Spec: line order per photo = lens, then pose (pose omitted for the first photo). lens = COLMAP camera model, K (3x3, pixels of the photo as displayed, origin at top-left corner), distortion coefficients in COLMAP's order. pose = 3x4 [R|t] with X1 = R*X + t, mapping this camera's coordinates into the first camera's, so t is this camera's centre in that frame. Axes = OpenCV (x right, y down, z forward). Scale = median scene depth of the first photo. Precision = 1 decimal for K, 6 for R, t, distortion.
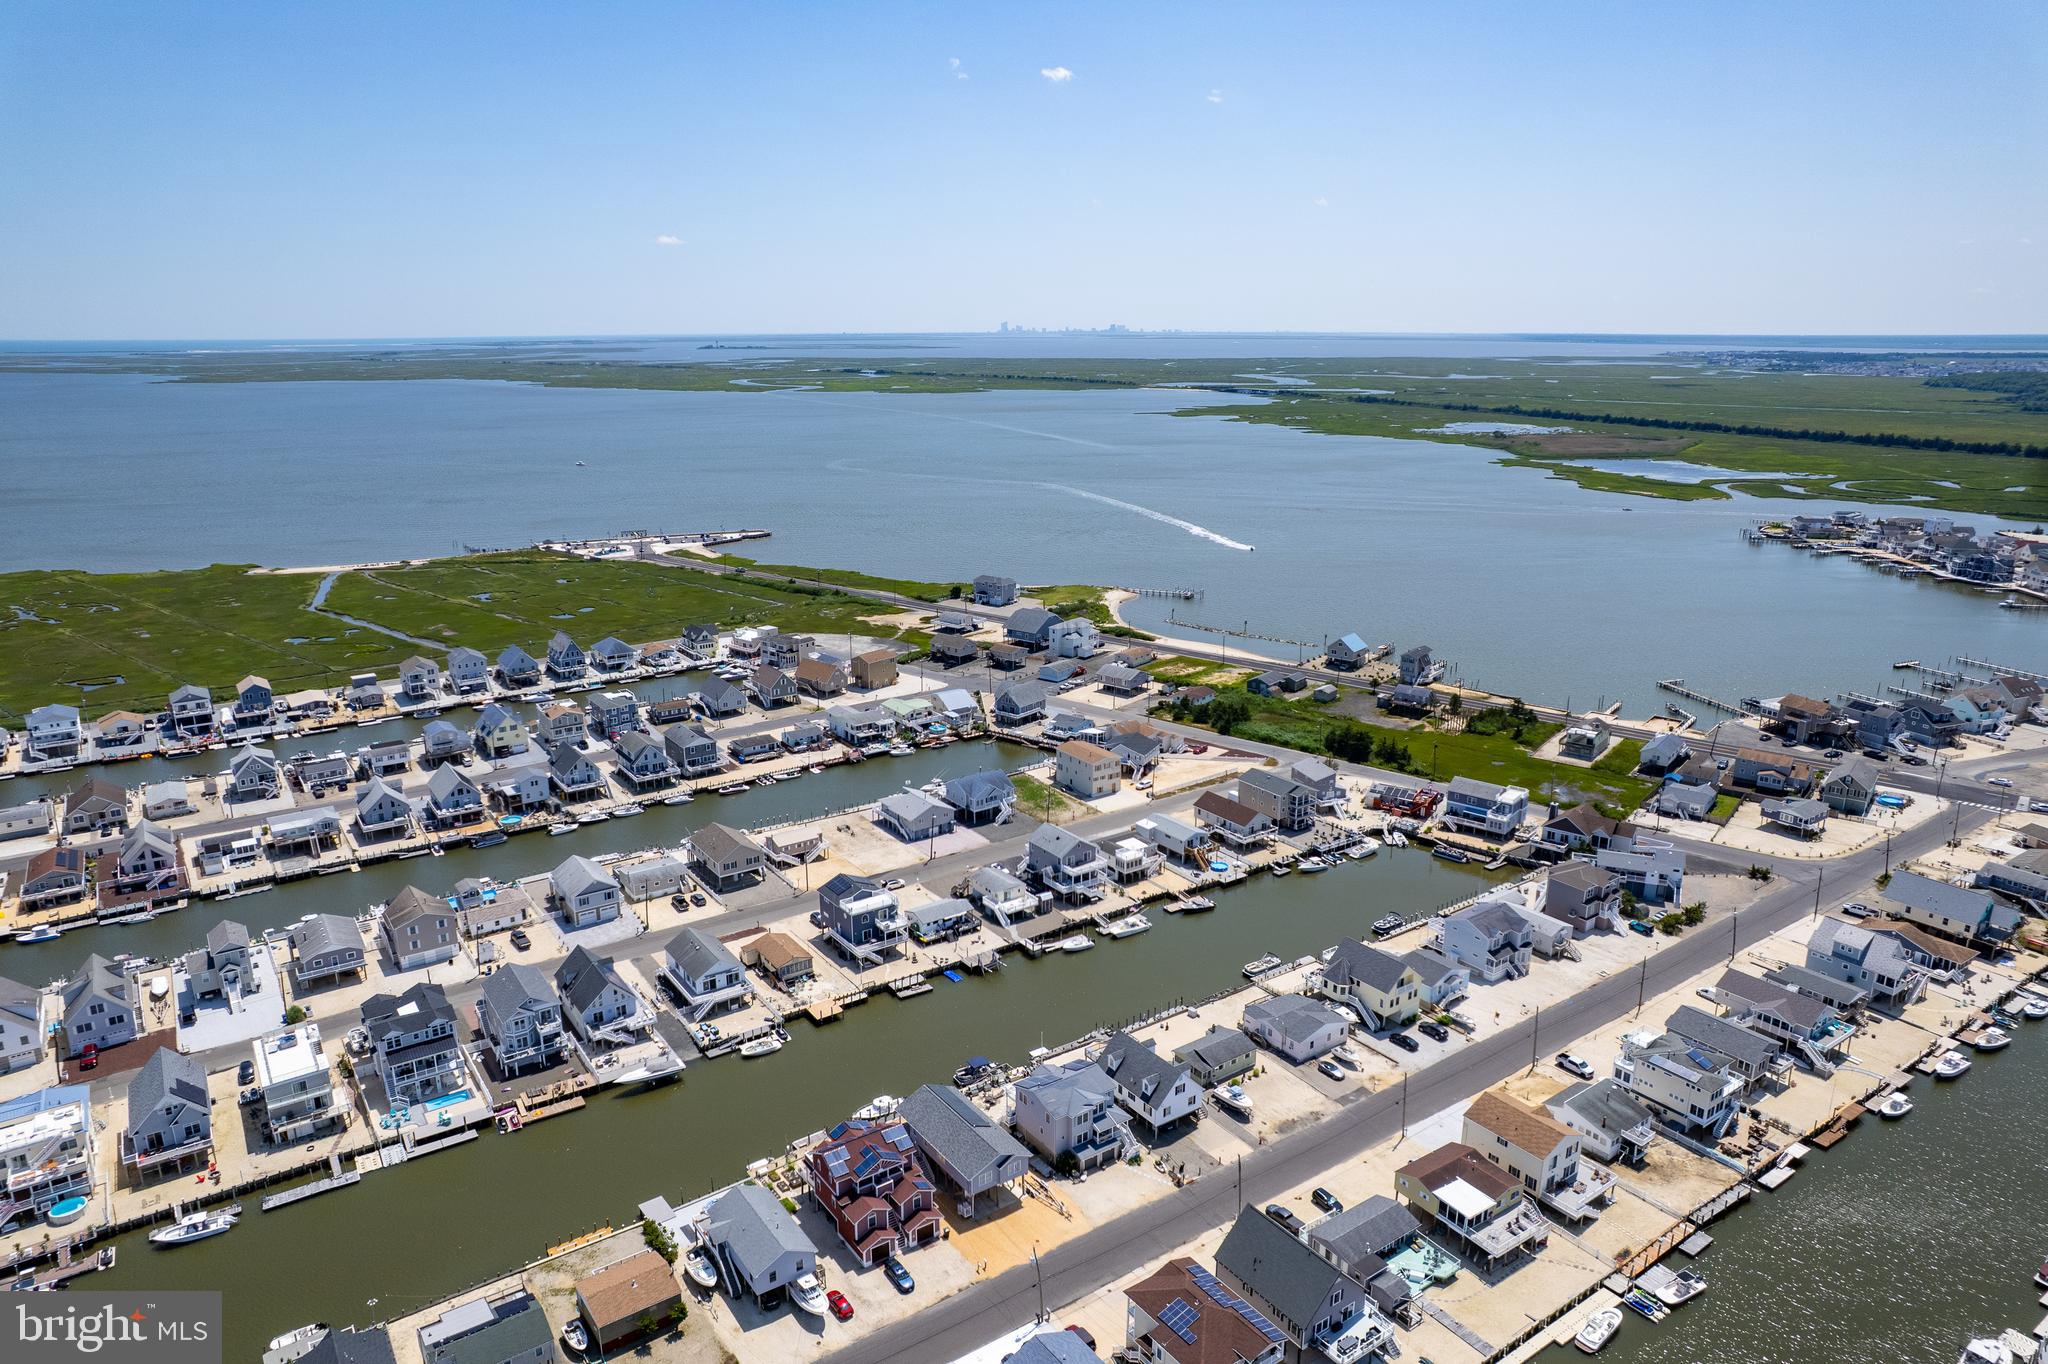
lens RADIAL K [[1302.1, 0, 1025.5], [0, 1302.1, 707.2], [0, 0, 1]] dist [-0.067948, 0.061364]
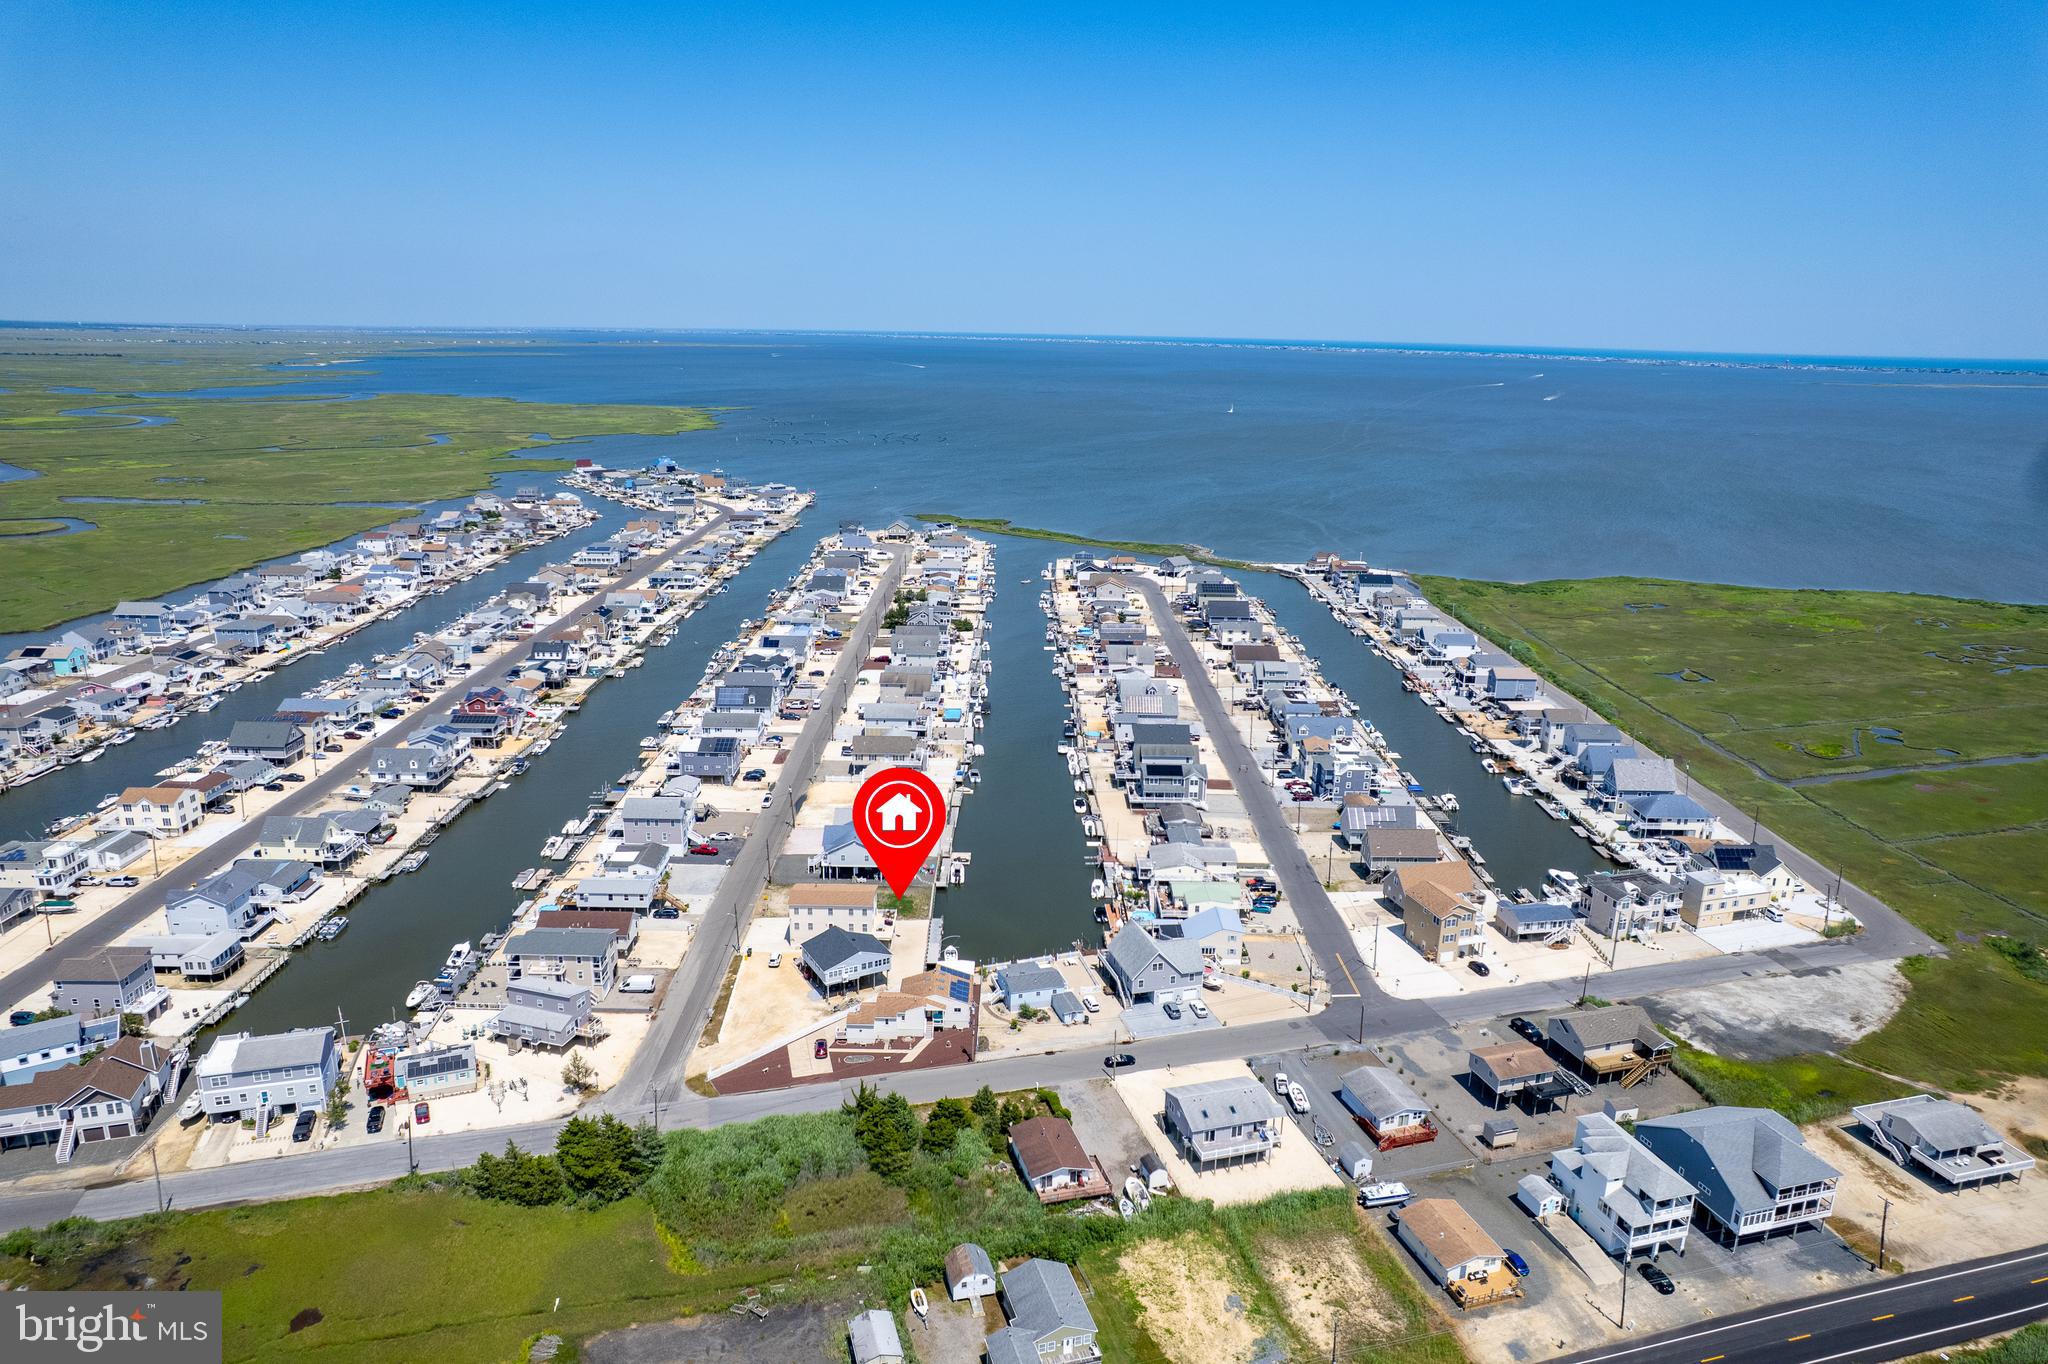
lens RADIAL K [[1302.1, 0, 1025.5], [0, 1302.1, 707.2], [0, 0, 1]] dist [-0.067948, 0.061364]
pose [[-0.565235, 0.224636, -0.793756, 0.565415], [-0.249874, 0.870384, 0.424258, -0.411524], [0.786176, 0.438144, -0.435841, 1.387313]]
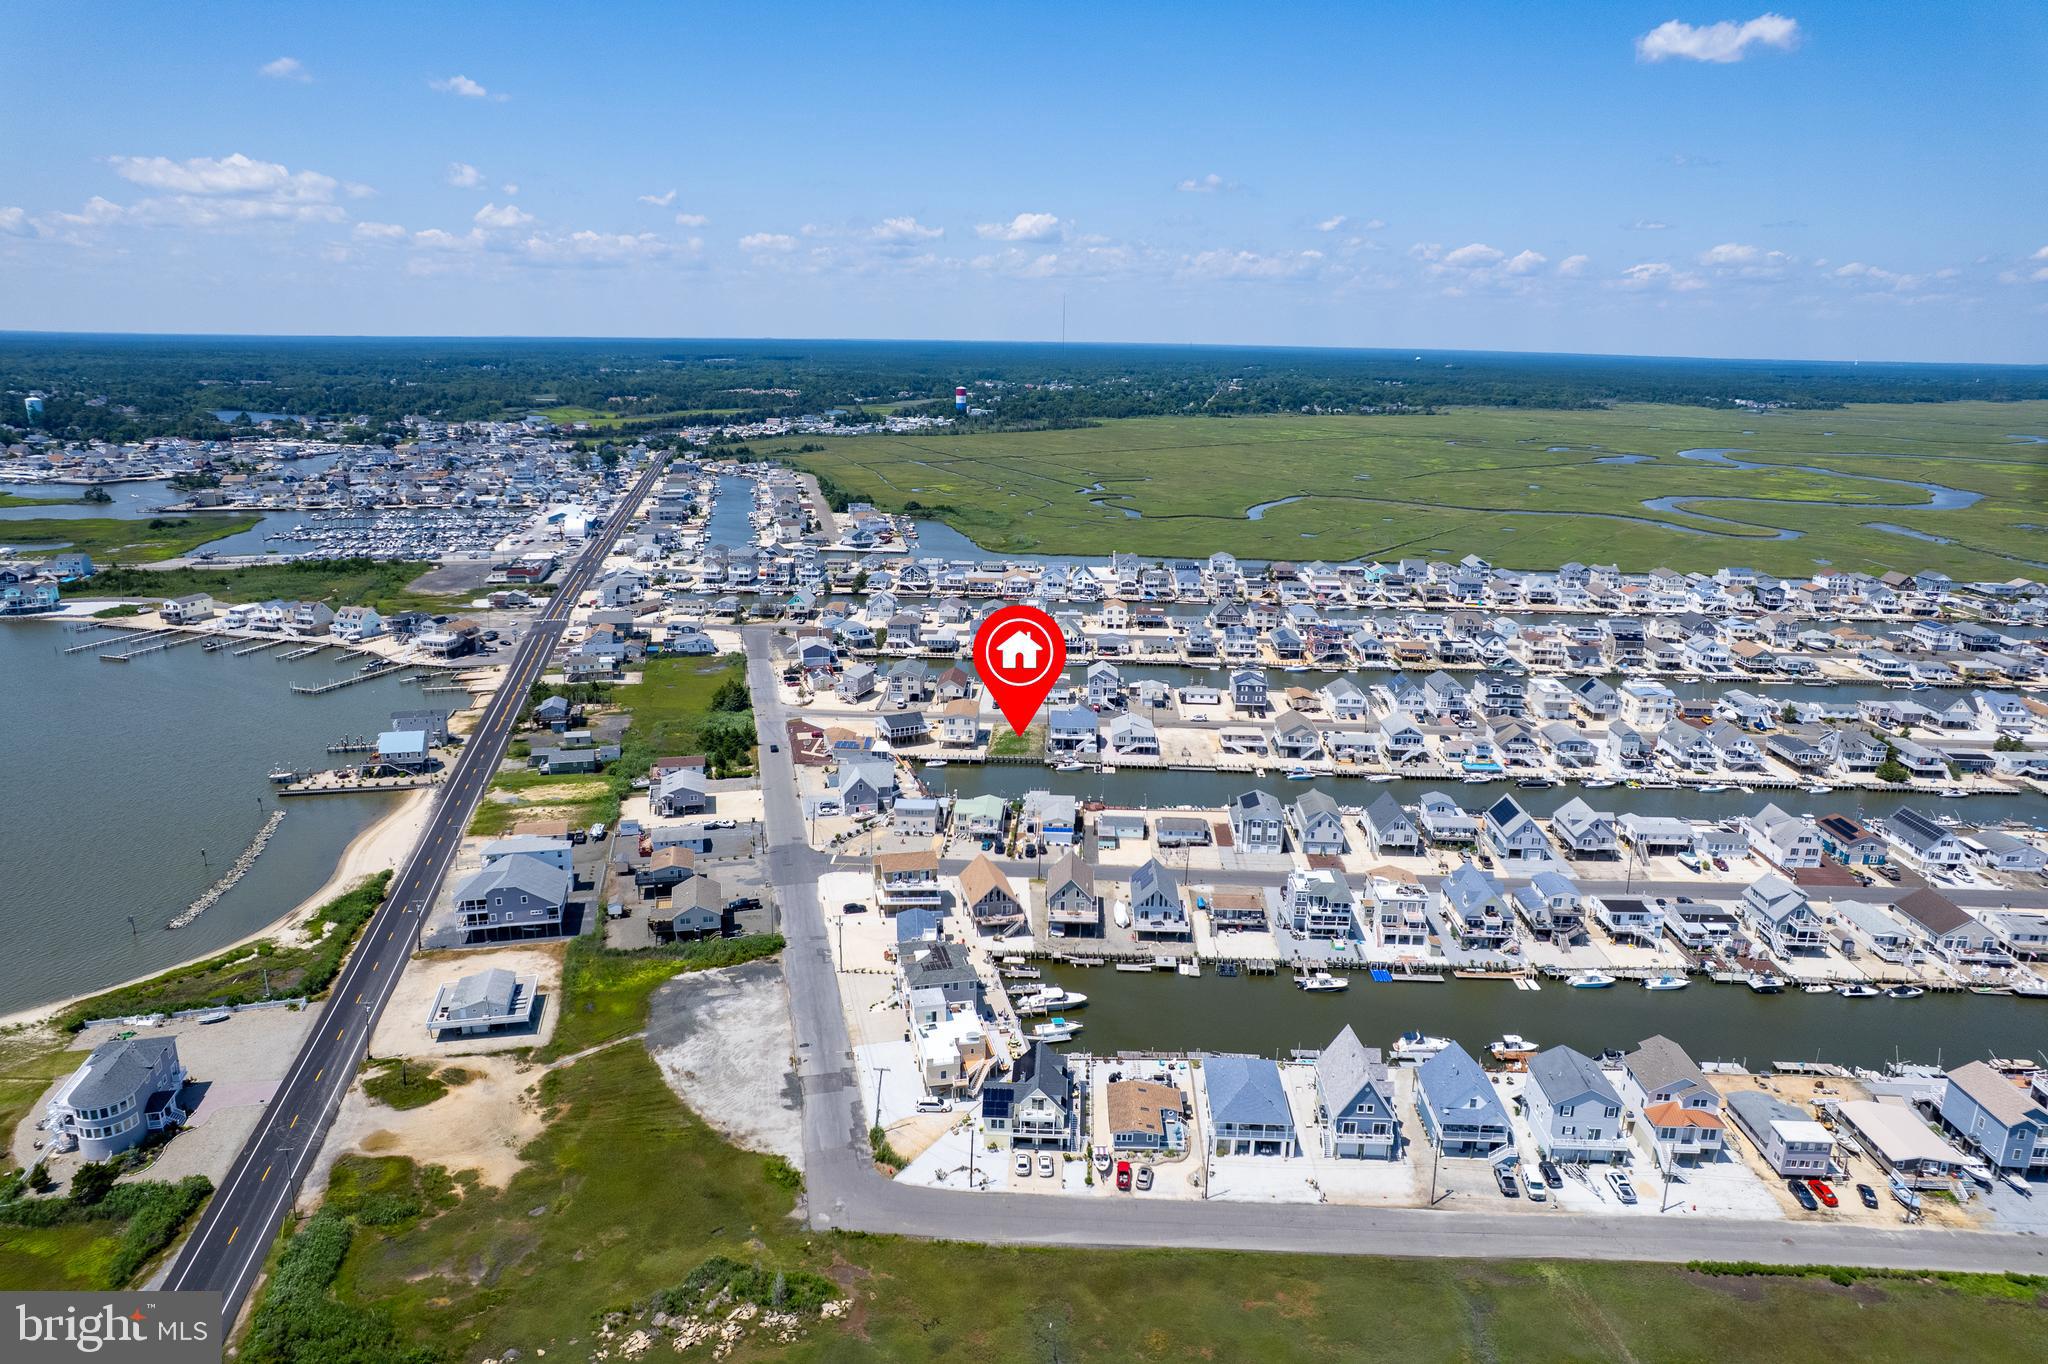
lens RADIAL K [[1302.1, 0, 1025.5], [0, 1302.1, 707.2], [0, 0, 1]] dist [-0.067948, 0.061364]
pose [[-0.793917, -0.177663, 0.581491, -0.676992], [0.158031, 0.863198, 0.479495, -0.518940], [-0.587130, 0.472573, -0.657231, 1.750785]]
